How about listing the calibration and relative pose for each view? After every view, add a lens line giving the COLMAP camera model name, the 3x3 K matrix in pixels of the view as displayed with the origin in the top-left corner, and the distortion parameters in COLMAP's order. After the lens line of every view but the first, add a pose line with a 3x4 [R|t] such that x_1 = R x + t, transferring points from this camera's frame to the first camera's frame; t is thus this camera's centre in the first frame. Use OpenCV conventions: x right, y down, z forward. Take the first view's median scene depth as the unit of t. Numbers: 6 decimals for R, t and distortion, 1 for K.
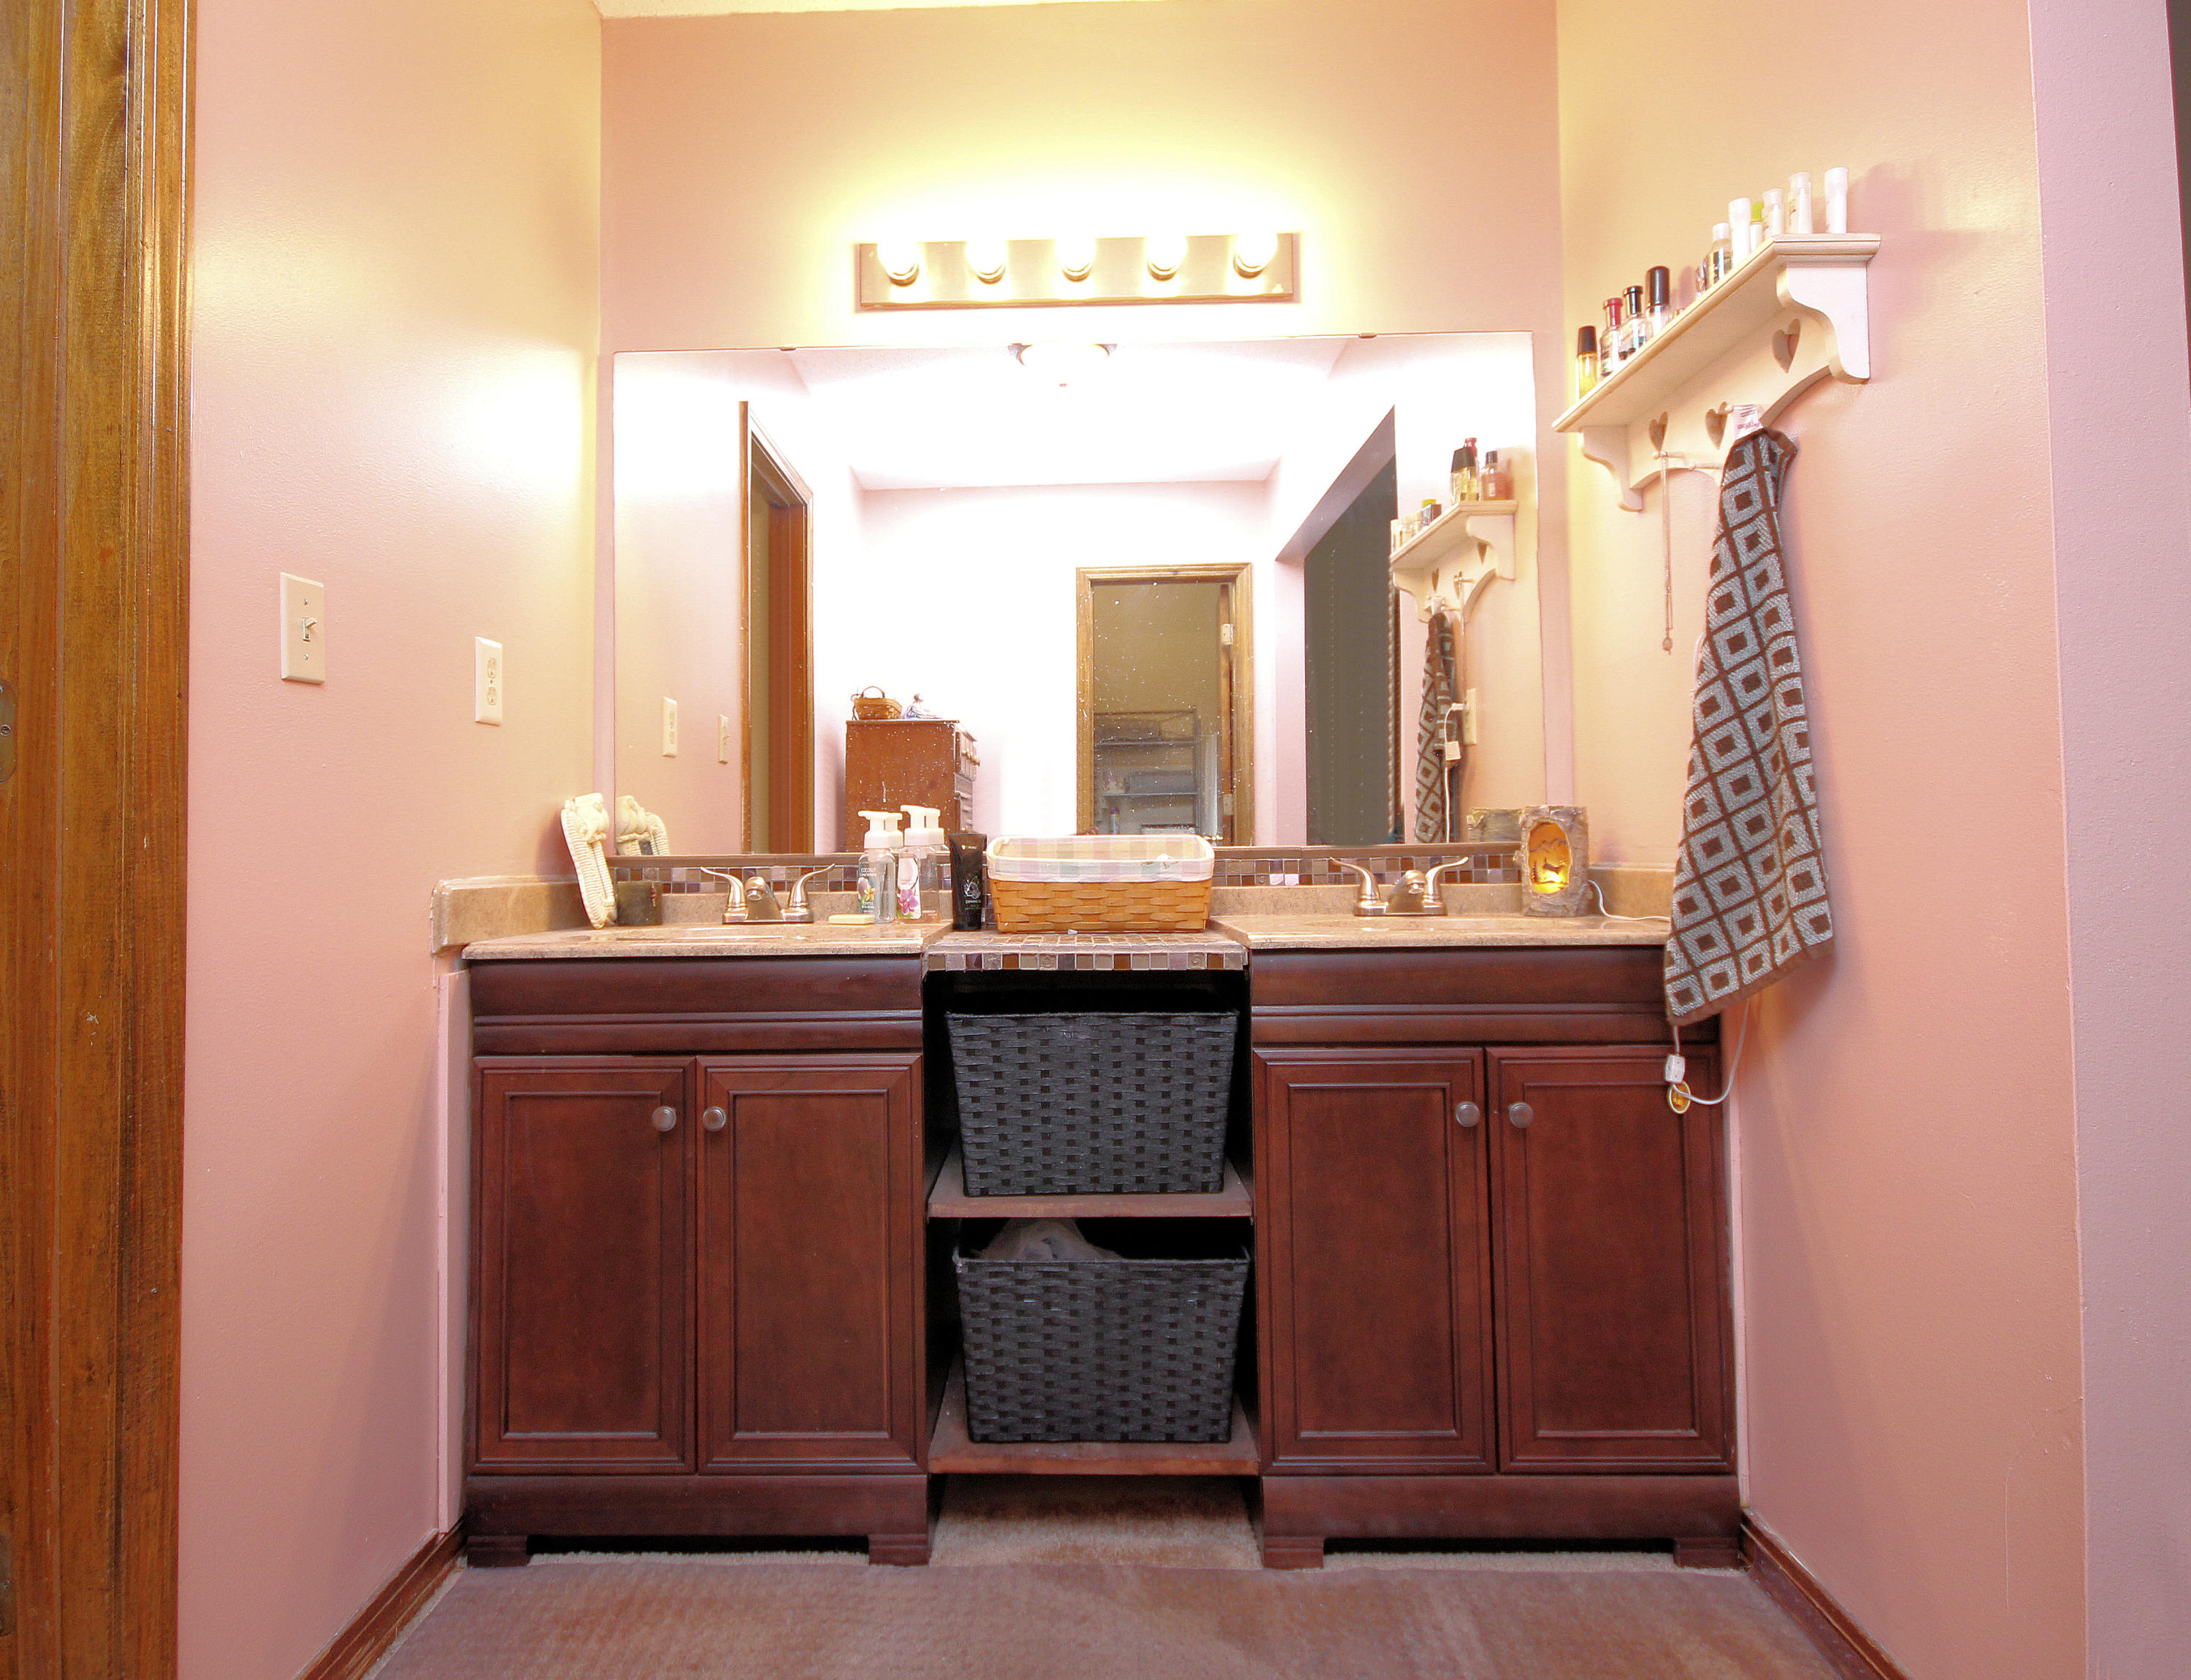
lens RADIAL K [[1230.2, 0, 1049.4], [0, 1230.2, 795.4], [0, 0, 1]] dist [0.002793, -0.006197]
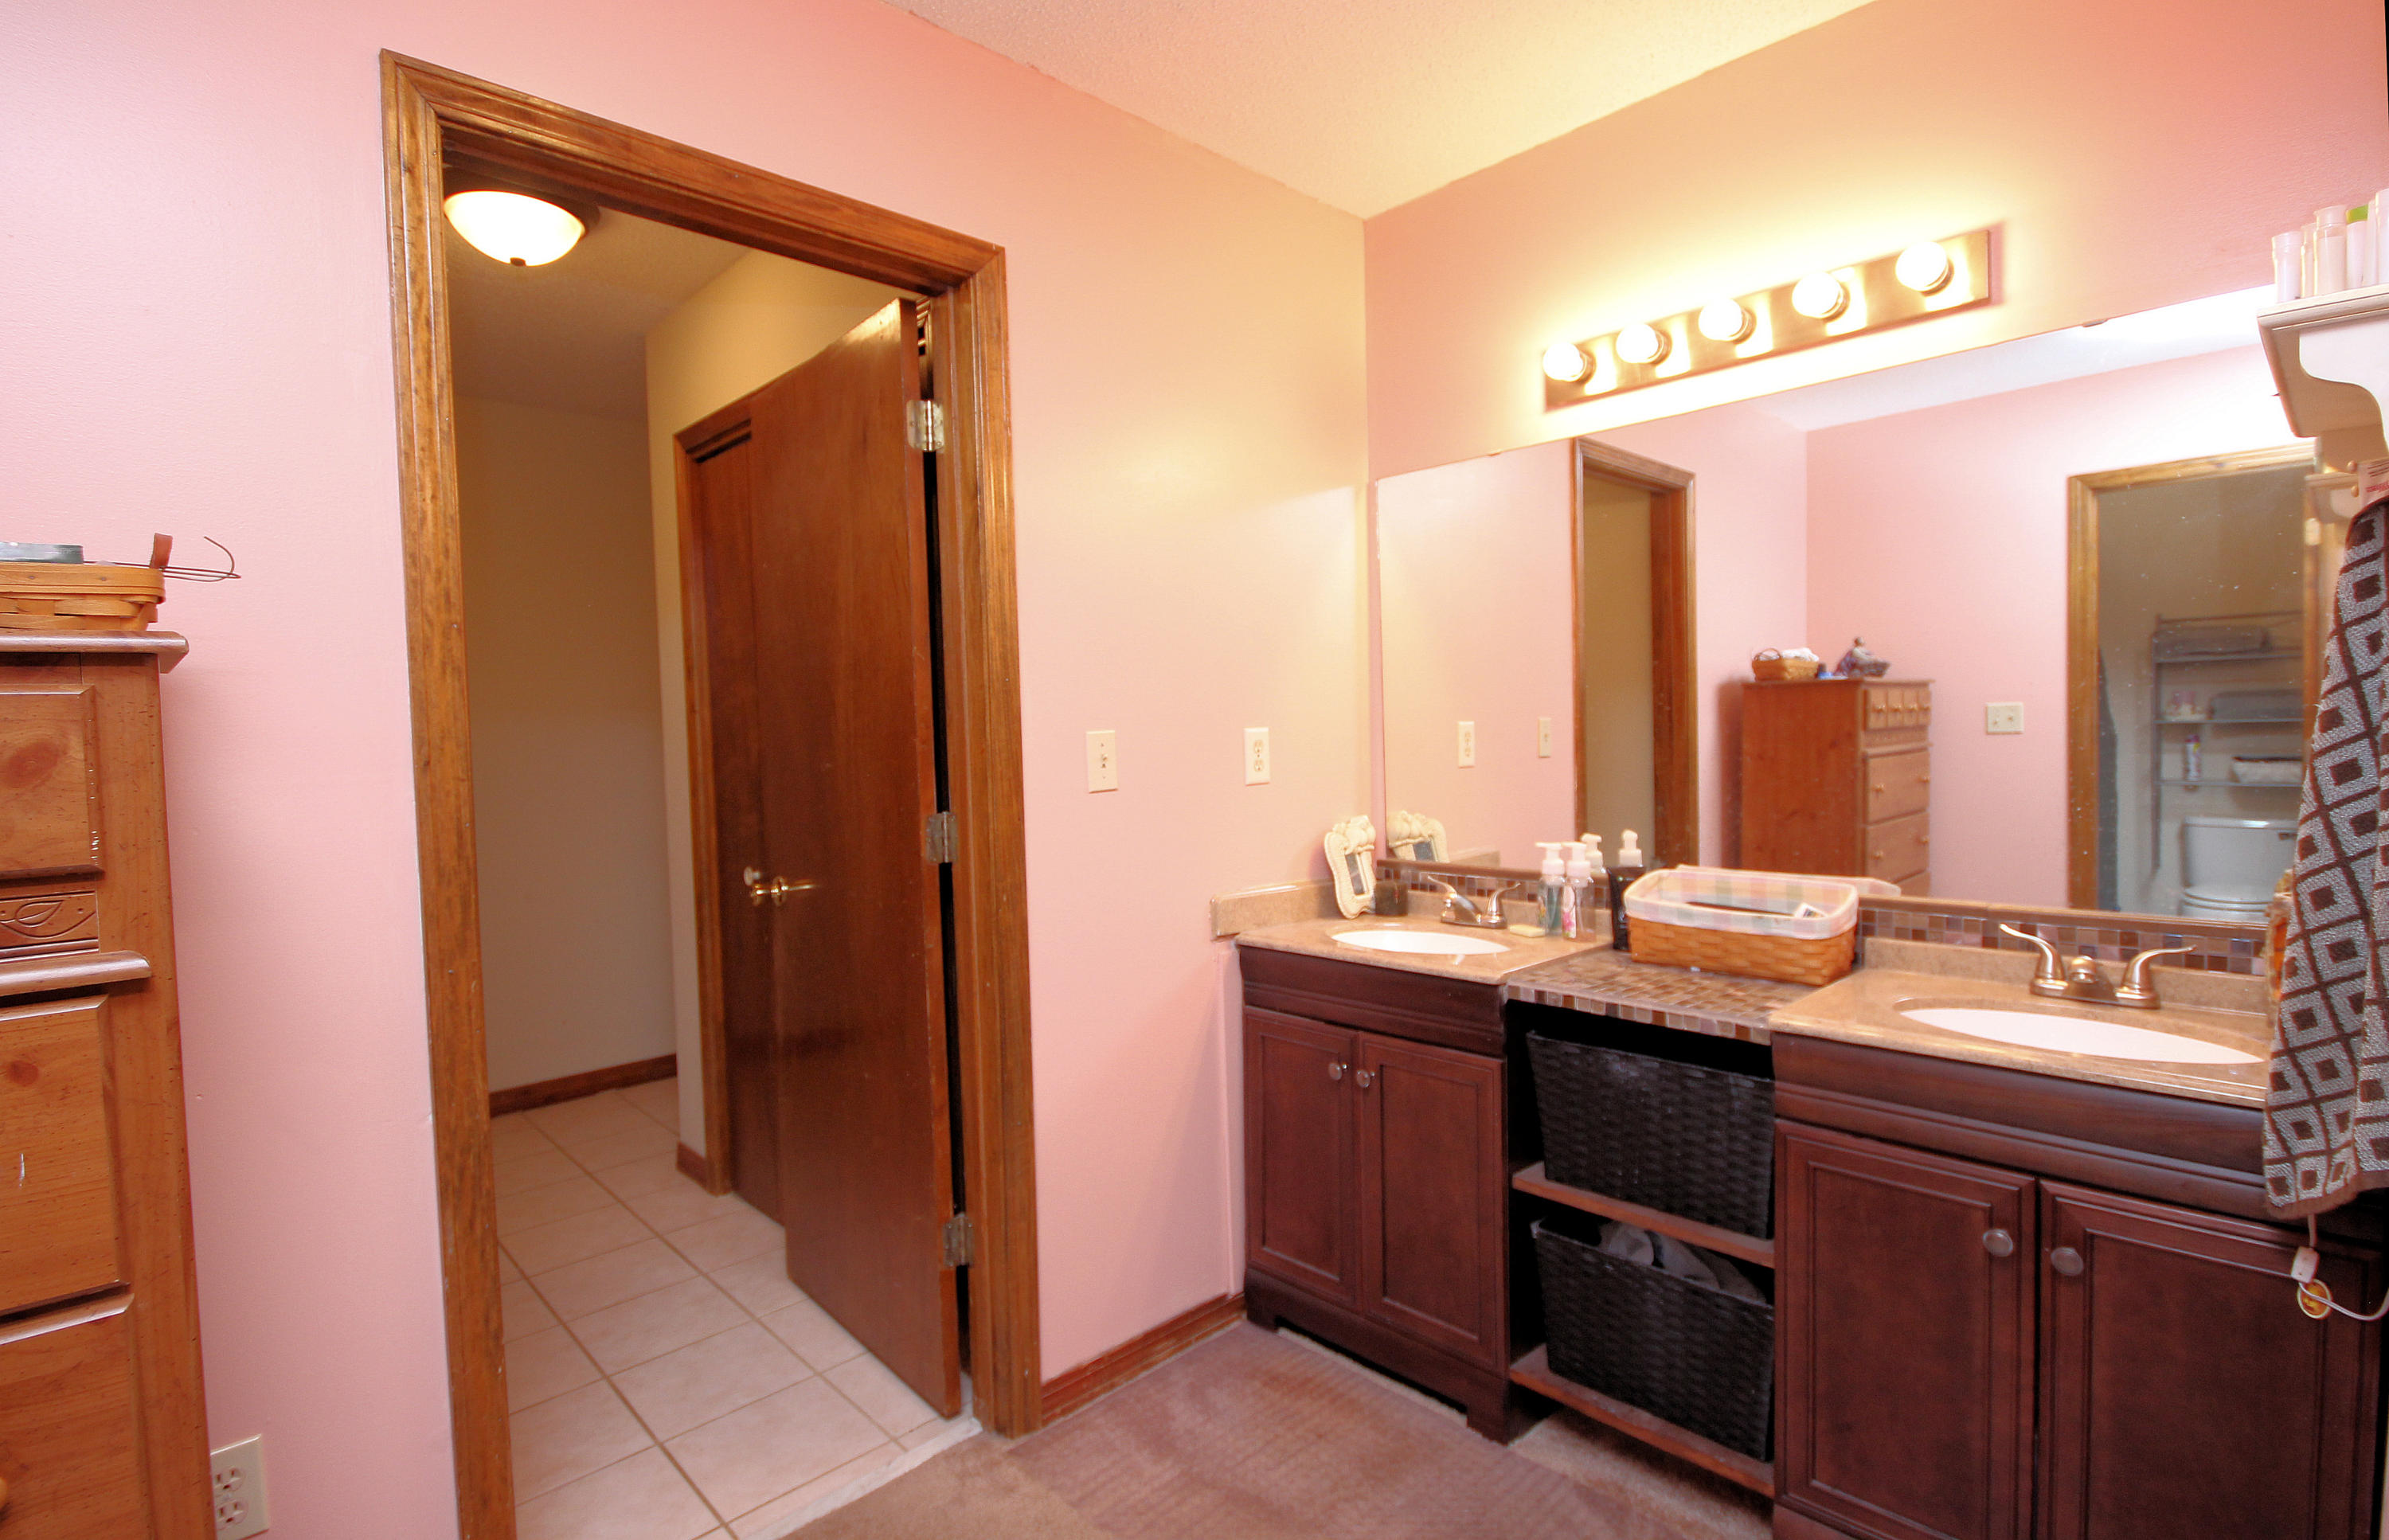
lens RADIAL K [[1122.7, 0, 1189.9], [0, 1122.7, 777.2], [0, 0, 1]] dist [-0.005462, -0.003387]
pose [[0.708262, 0.023152, -0.705569, 0.477587], [0.036627, 0.996911, 0.069479, -0.174958], [0.704998, -0.075053, 0.705226, -0.021792]]
